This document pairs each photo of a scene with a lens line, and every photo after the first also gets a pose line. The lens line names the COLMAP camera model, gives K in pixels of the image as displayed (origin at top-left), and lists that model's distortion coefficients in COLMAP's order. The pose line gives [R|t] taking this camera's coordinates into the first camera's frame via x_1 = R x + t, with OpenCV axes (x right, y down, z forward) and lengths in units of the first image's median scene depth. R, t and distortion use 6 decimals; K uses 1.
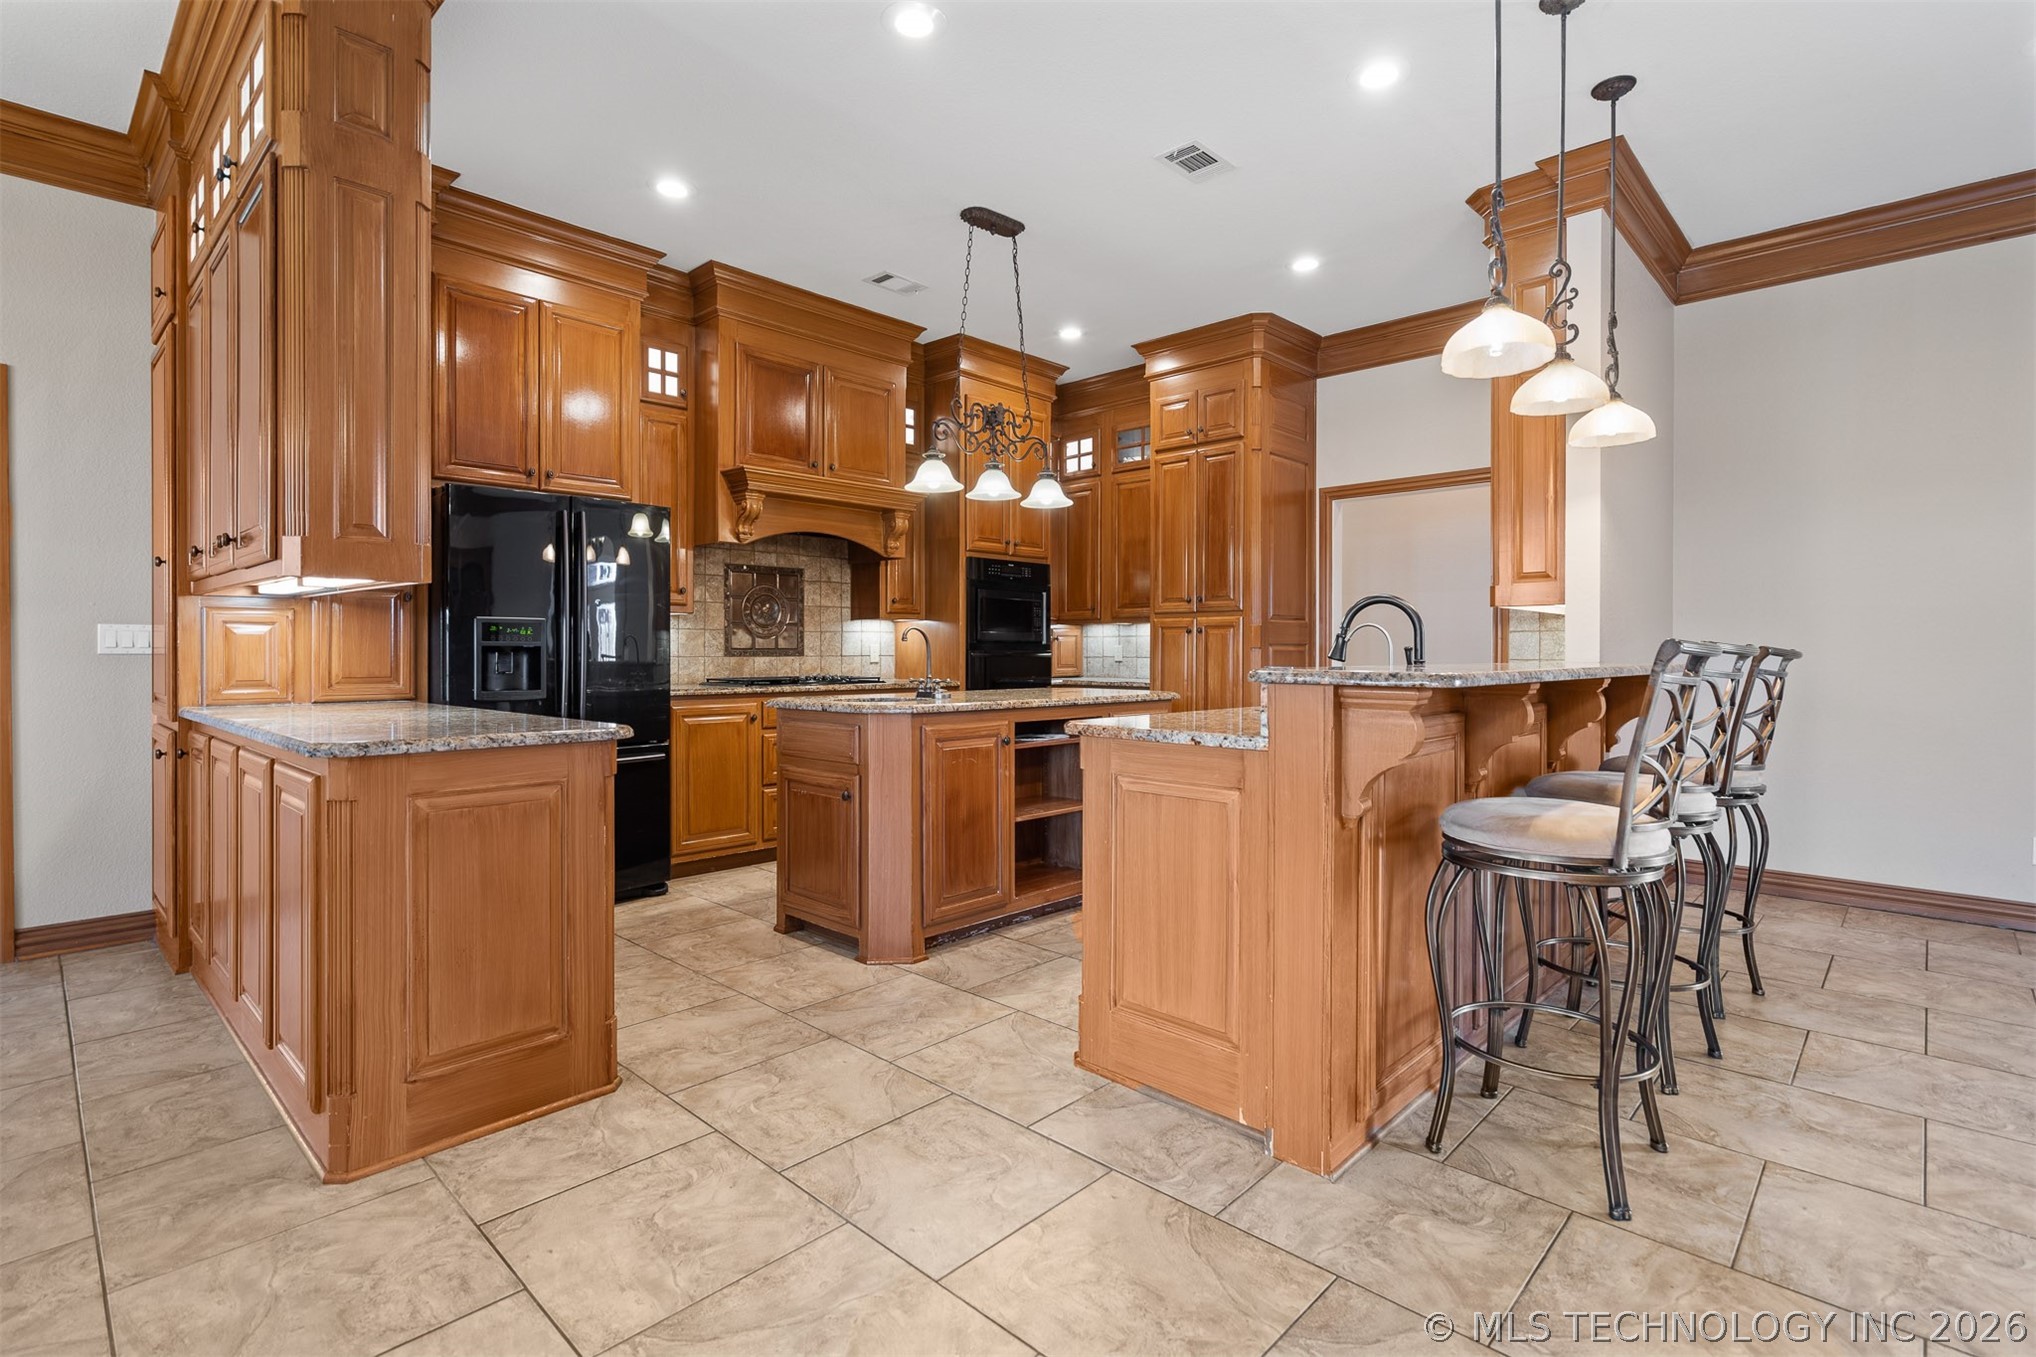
lens RADIAL K [[953.8, 0, 1024.6], [0, 953.8, 660.2], [0, 0, 1]] dist [-0.001862, 0.003178]
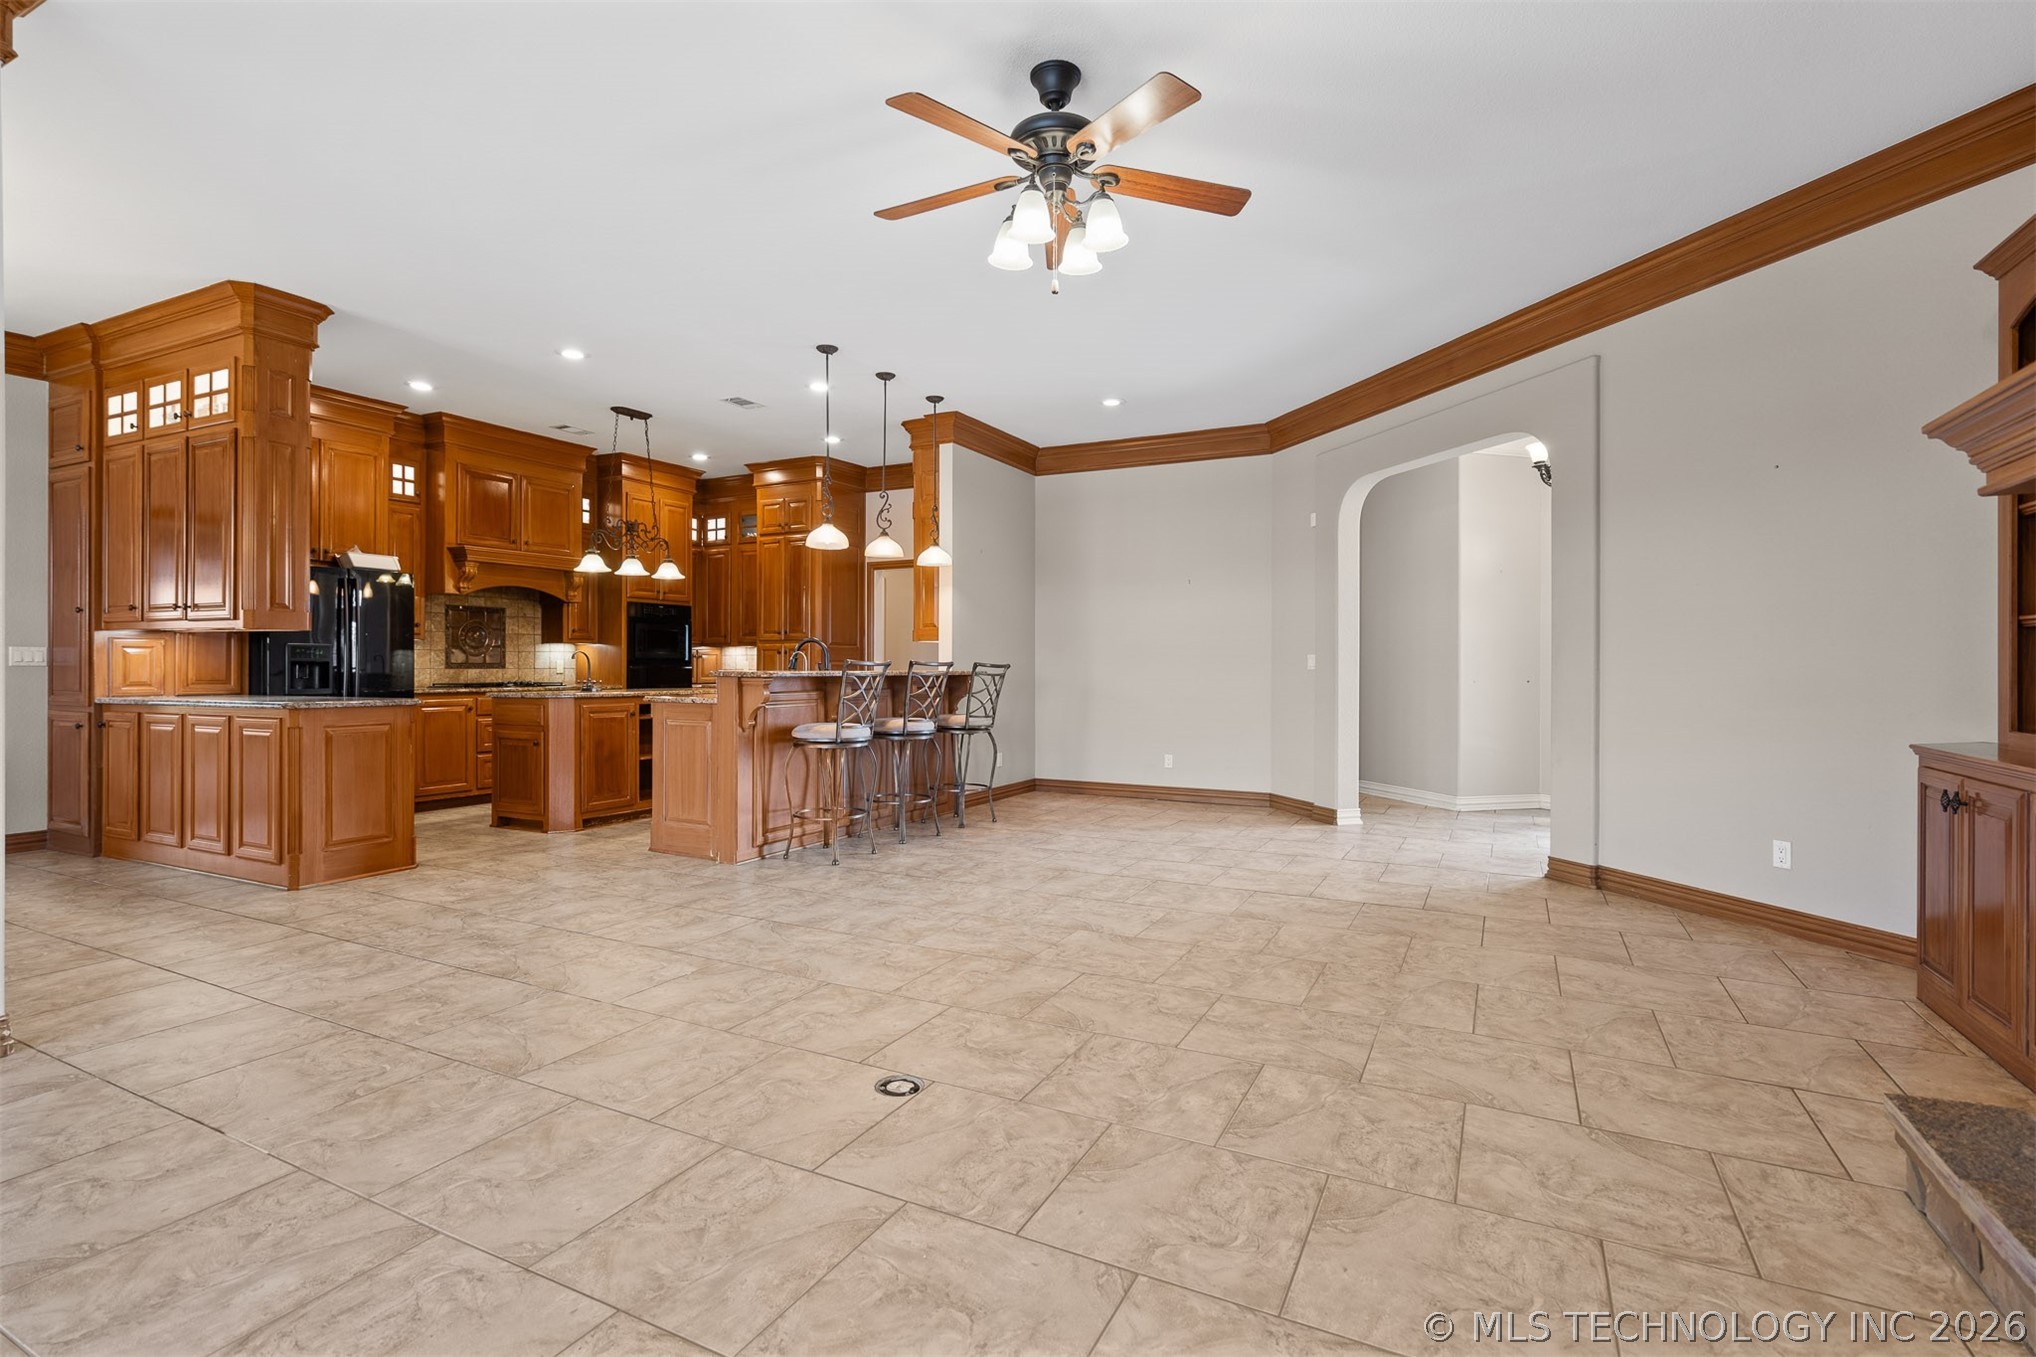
lens RADIAL K [[953.8, 0, 1020.9], [0, 953.8, 668.3], [0, 0, 1]] dist [-0.001862, 0.003178]
pose [[0.961086, -0.000997, 0.276248, 0.130549], [0.003280, 0.999964, -0.007803, 0.009946], [-0.276231, 0.008405, 0.961055, -0.656722]]
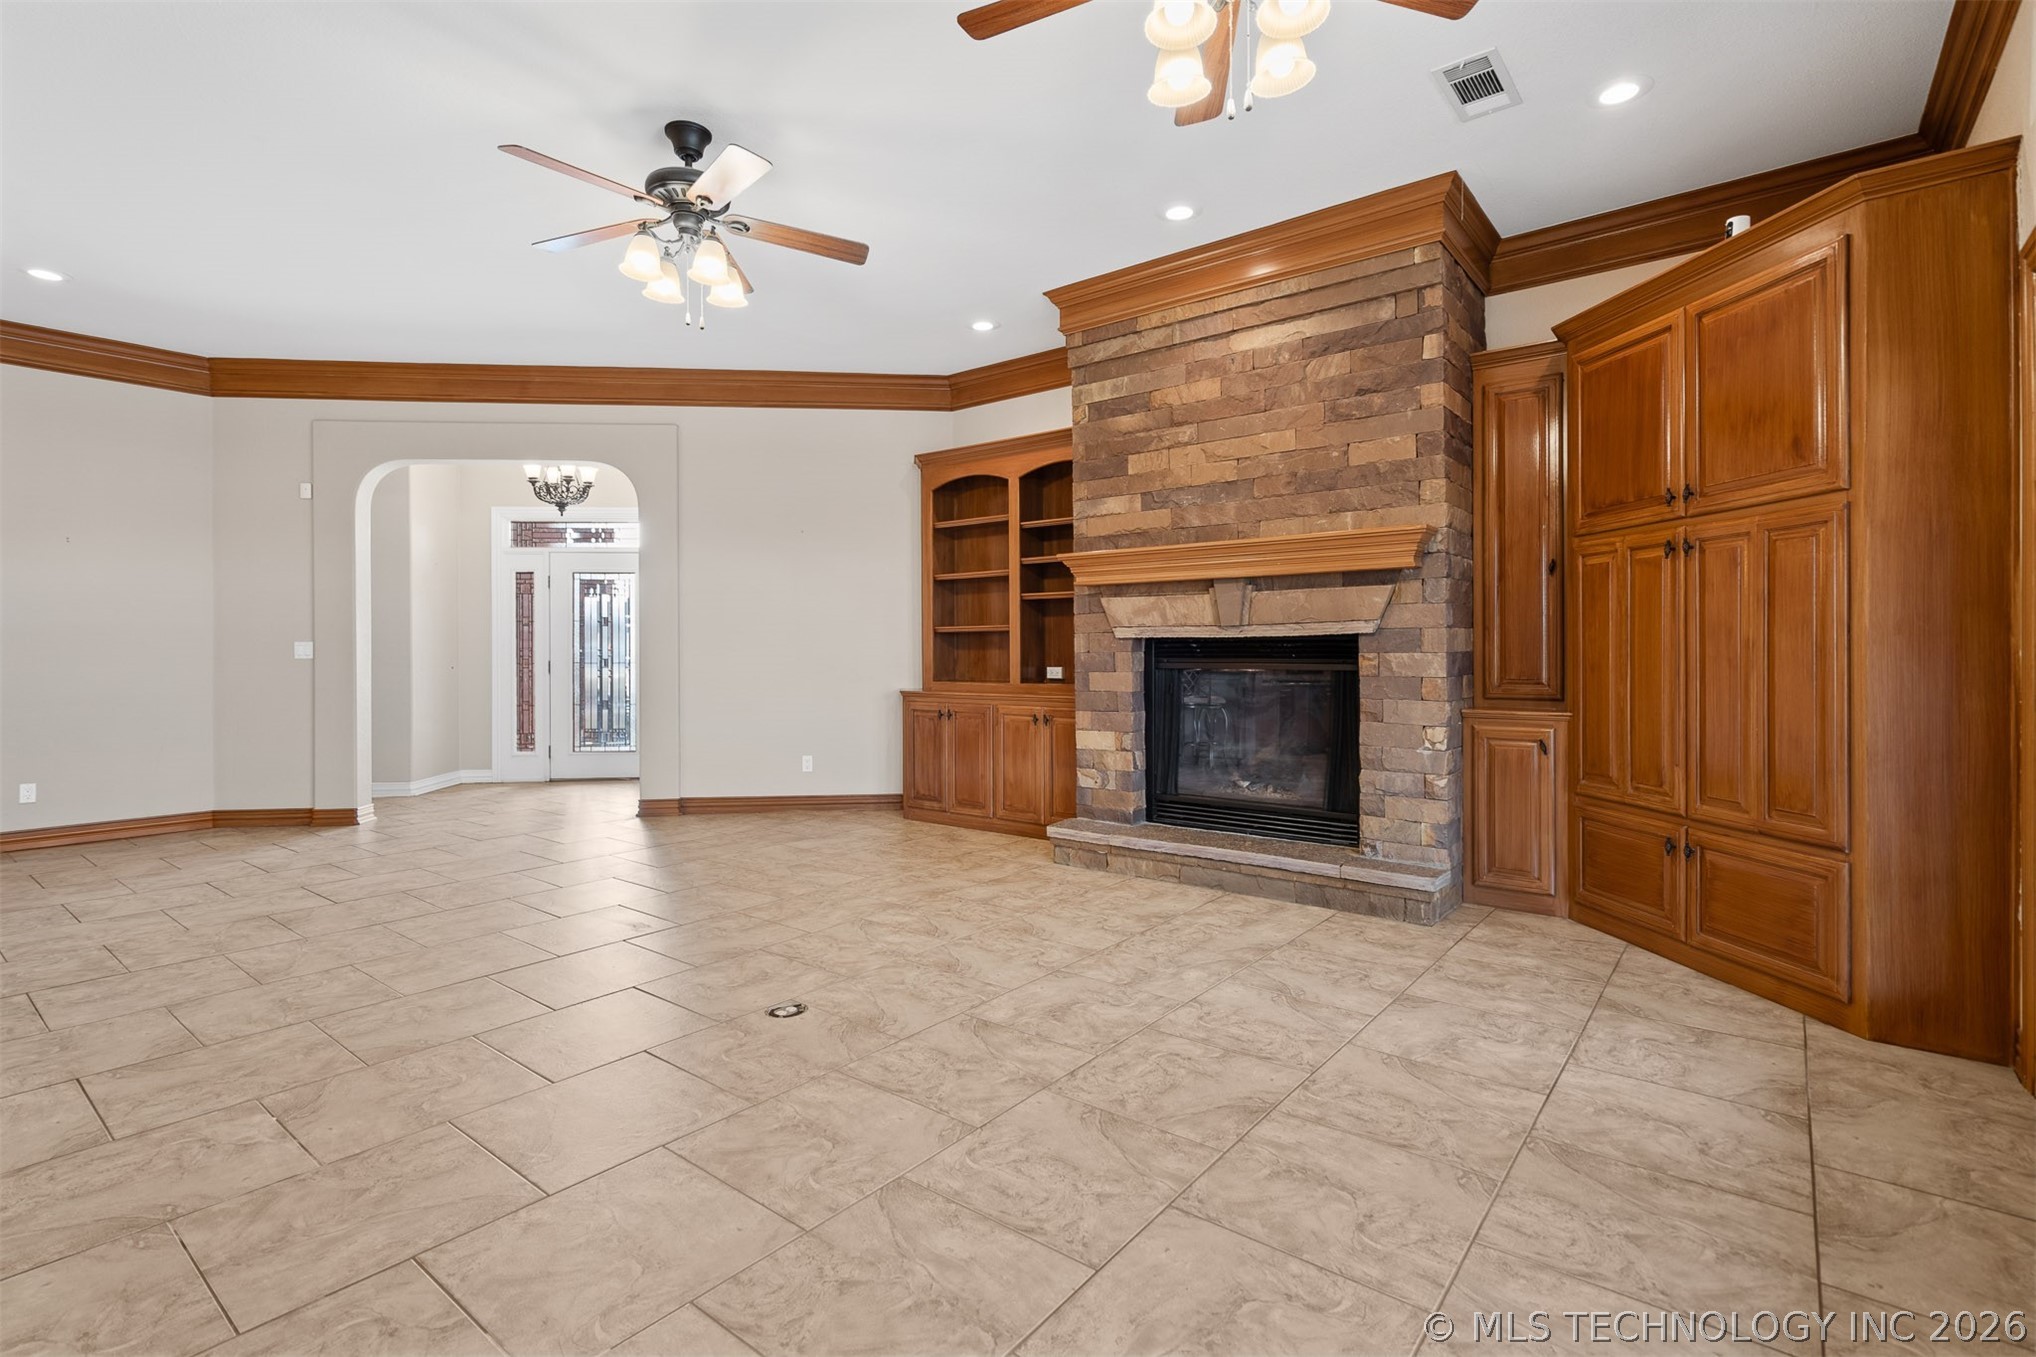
lens RADIAL K [[953.8, 0, 1019.0], [0, 953.8, 648.2], [0, 0, 1]] dist [-0.001862, 0.003178]
pose [[-0.084002, 0.001140, 0.996465, -0.361660], [0.016171, 0.999869, 0.000220, 0.003990], [-0.996334, 0.016132, -0.084010, -0.276748]]
